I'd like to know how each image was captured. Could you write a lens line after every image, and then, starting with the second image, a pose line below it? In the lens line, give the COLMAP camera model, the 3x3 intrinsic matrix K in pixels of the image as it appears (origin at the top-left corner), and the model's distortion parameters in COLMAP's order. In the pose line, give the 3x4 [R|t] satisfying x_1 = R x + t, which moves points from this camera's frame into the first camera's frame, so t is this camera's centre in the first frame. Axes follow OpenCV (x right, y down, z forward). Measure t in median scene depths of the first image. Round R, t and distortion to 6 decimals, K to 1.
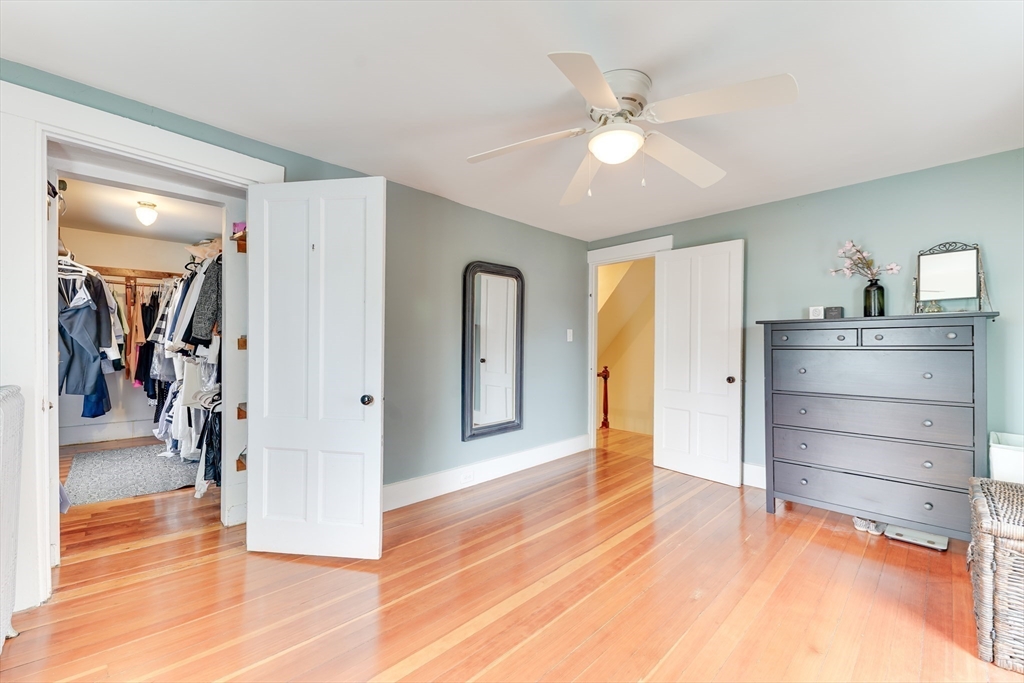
lens RADIAL K [[418.1, 0, 521.2], [0, 418.1, 343.3], [0, 0, 1]] dist [0.008388, -0.002601]
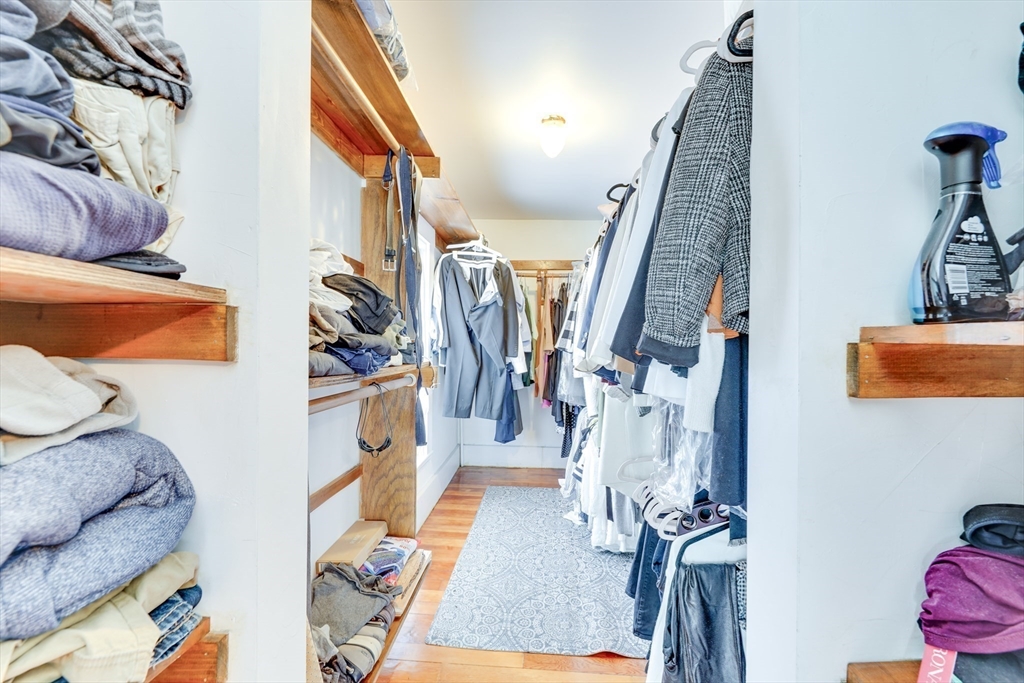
lens RADIAL K [[418.1, 0, 513.1], [0, 418.1, 345.6], [0, 0, 1]] dist [0.008388, -0.002601]
pose [[0.662054, 0.000777, -0.749455, -0.428267], [-0.010494, 0.999911, -0.008233, -0.004066], [0.749382, 0.013315, 0.662004, 0.505482]]
